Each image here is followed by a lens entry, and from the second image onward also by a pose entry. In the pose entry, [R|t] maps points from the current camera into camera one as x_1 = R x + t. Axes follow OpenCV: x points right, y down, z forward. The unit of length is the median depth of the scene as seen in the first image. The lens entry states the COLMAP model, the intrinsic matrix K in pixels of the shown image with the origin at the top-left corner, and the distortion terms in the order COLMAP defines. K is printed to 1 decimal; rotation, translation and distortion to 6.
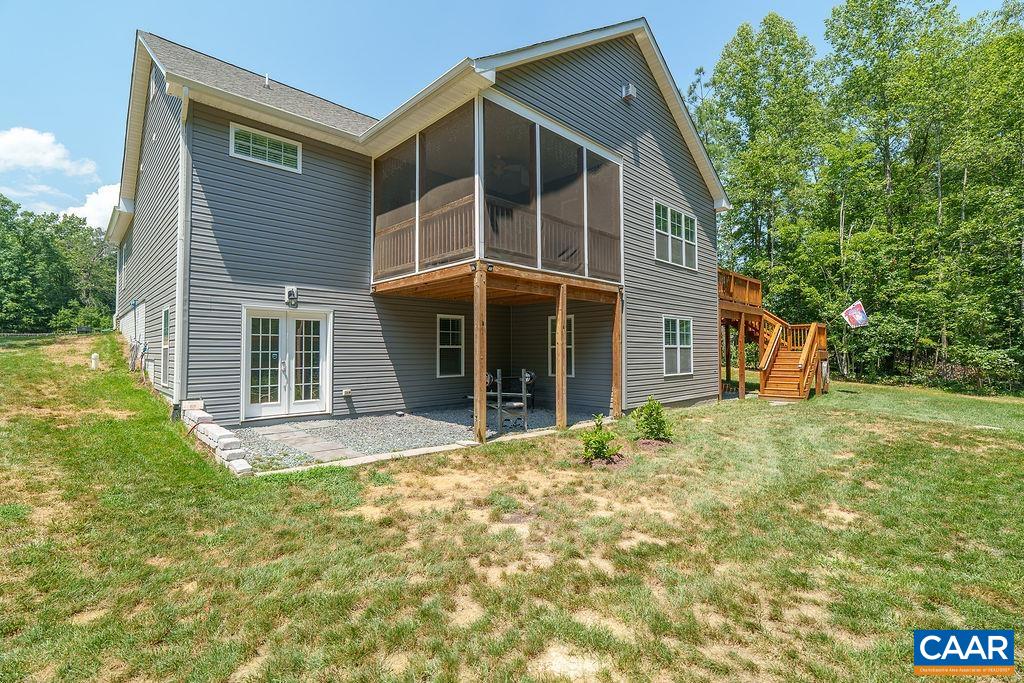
lens RADIAL K [[461.2, 0, 512.5], [0, 461.2, 337.9], [0, 0, 1]] dist [-0.001684, 0.000593]
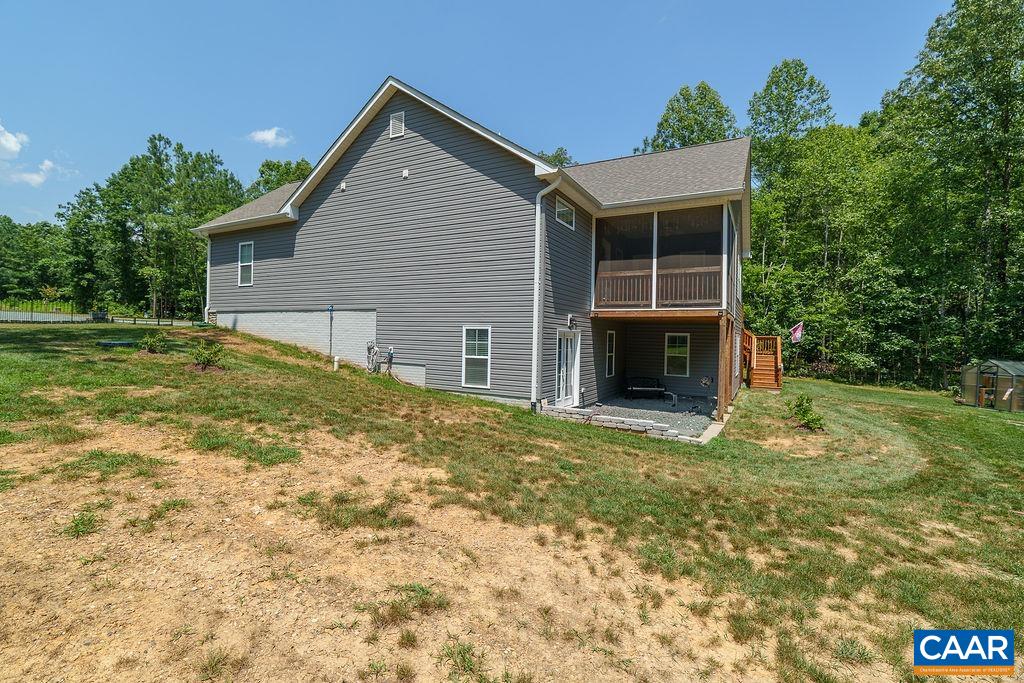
lens RADIAL K [[461.2, 0, 512.5], [0, 461.2, 337.9], [0, 0, 1]] dist [-0.001684, 0.000593]
pose [[0.953221, 0.023951, 0.301325, -1.068196], [-0.035014, 0.998894, 0.031366, -0.080082], [-0.300240, -0.040449, 0.953006, -0.258411]]
